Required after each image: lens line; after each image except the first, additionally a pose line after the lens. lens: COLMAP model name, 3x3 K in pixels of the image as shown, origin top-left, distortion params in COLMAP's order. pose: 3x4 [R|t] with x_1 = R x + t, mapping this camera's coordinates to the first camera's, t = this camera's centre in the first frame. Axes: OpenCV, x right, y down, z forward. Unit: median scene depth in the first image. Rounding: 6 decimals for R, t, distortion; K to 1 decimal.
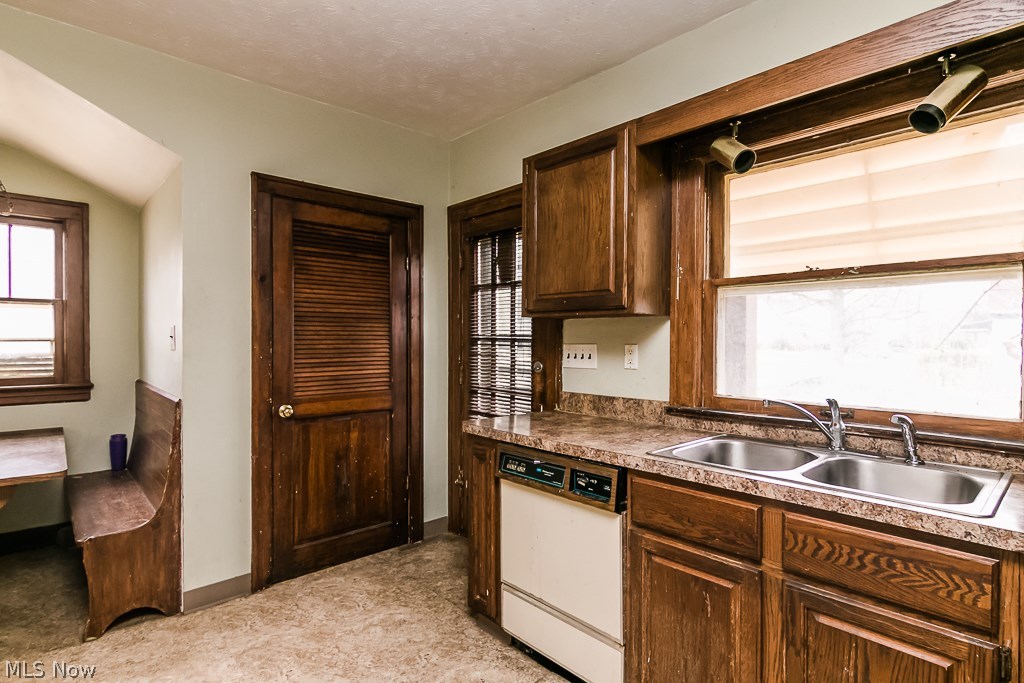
lens RADIAL K [[524.9, 0, 505.1], [0, 524.9, 345.9], [0, 0, 1]] dist [-0.000128, 0.002352]
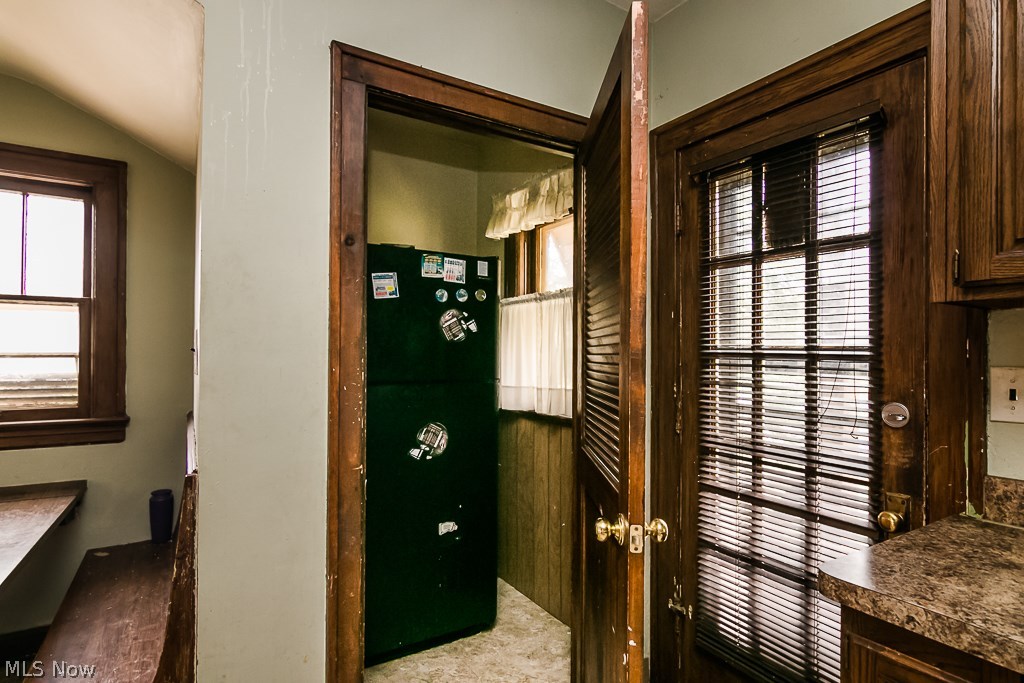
lens RADIAL K [[524.9, 0, 504.6], [0, 524.9, 353.2], [0, 0, 1]] dist [-0.000128, 0.002352]
pose [[0.984257, 0.001337, -0.176737, -0.186085], [-0.004256, 0.999861, -0.016139, -0.005331], [0.176691, 0.016637, 0.984126, 0.443368]]
